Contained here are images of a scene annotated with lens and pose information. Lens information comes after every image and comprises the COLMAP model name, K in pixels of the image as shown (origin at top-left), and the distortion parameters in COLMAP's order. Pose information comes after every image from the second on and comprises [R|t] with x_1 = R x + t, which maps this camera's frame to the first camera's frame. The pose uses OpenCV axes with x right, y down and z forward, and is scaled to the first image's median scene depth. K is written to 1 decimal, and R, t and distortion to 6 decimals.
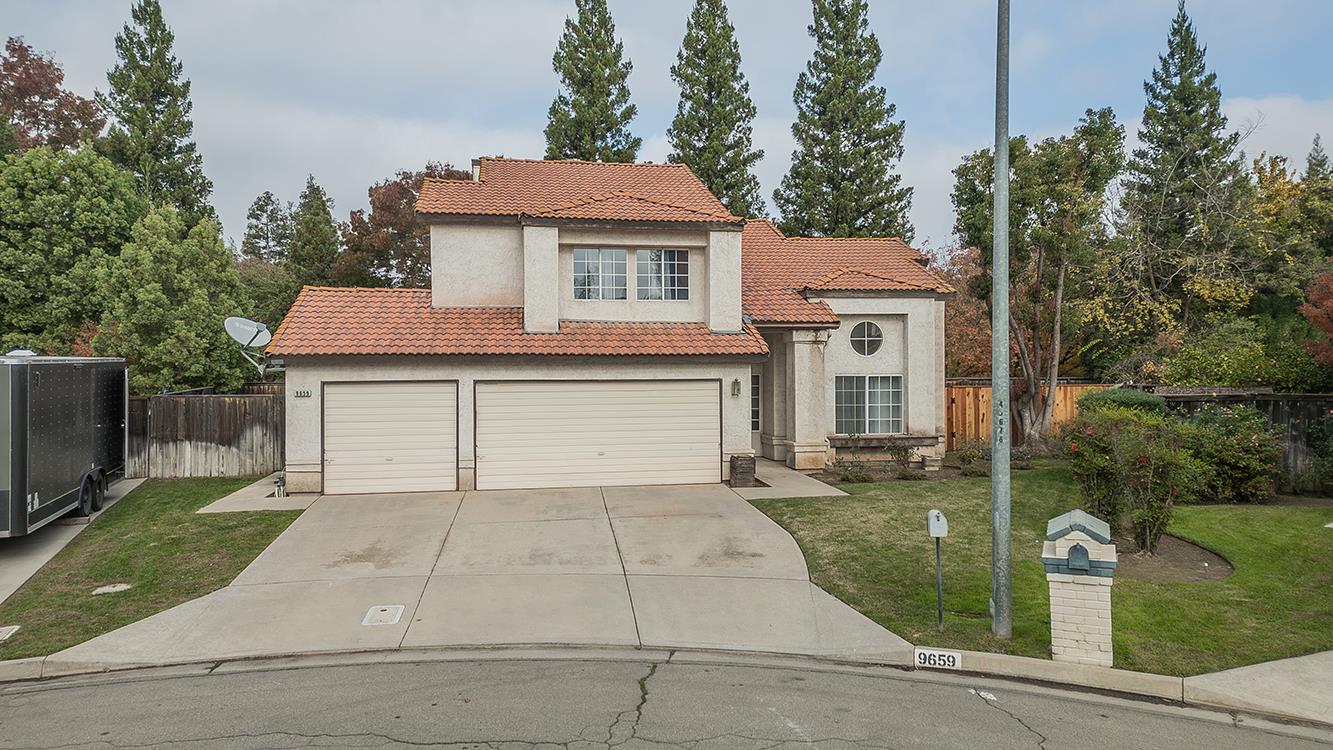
lens RADIAL K [[925.0, 0, 666.5], [0, 925.0, 375.0], [0, 0, 1]] dist [0.077916, -0.044457]
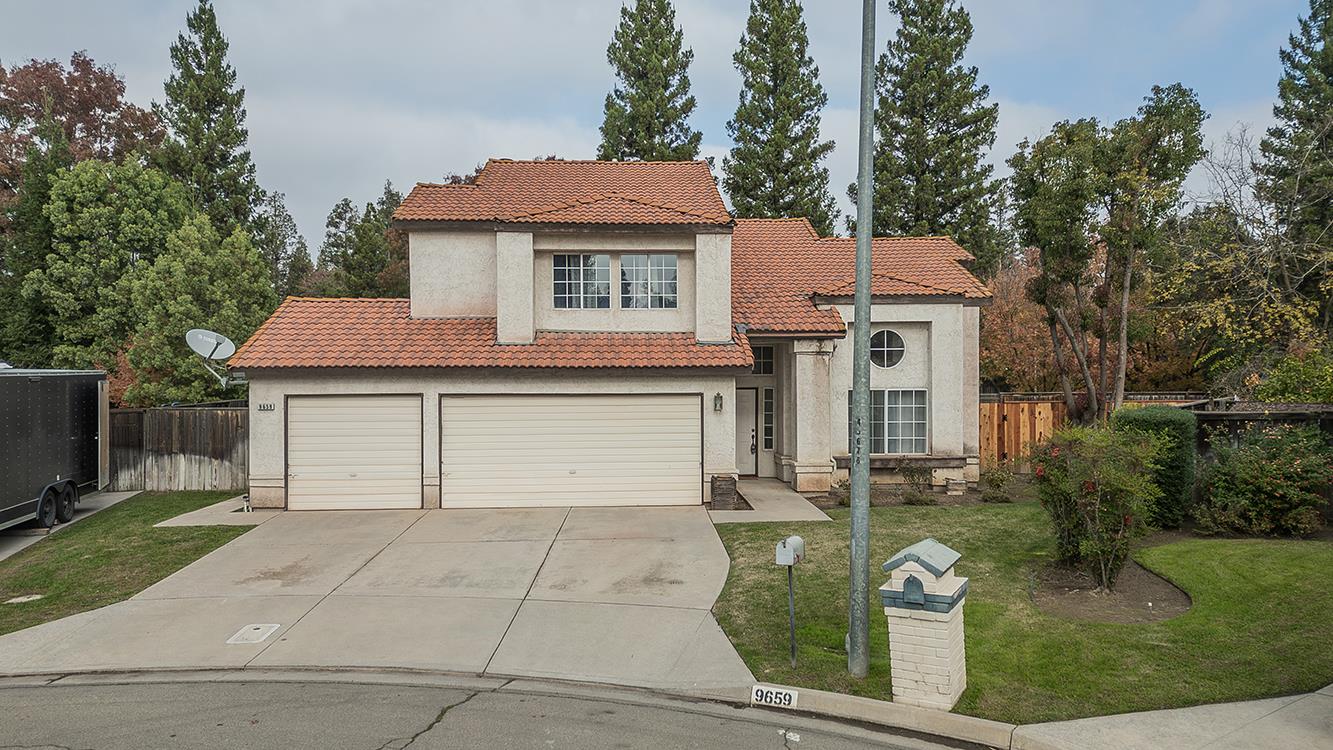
lens RADIAL K [[1000.9, 0, 664.6], [0, 1000.9, 393.0], [0, 0, 1]] dist [0.077649, -0.046538]
pose [[0.992456, 0.002494, -0.122572, 0.124639], [-0.001828, 0.999983, 0.005545, -0.001145], [0.122584, -0.005279, 0.992444, -0.001290]]
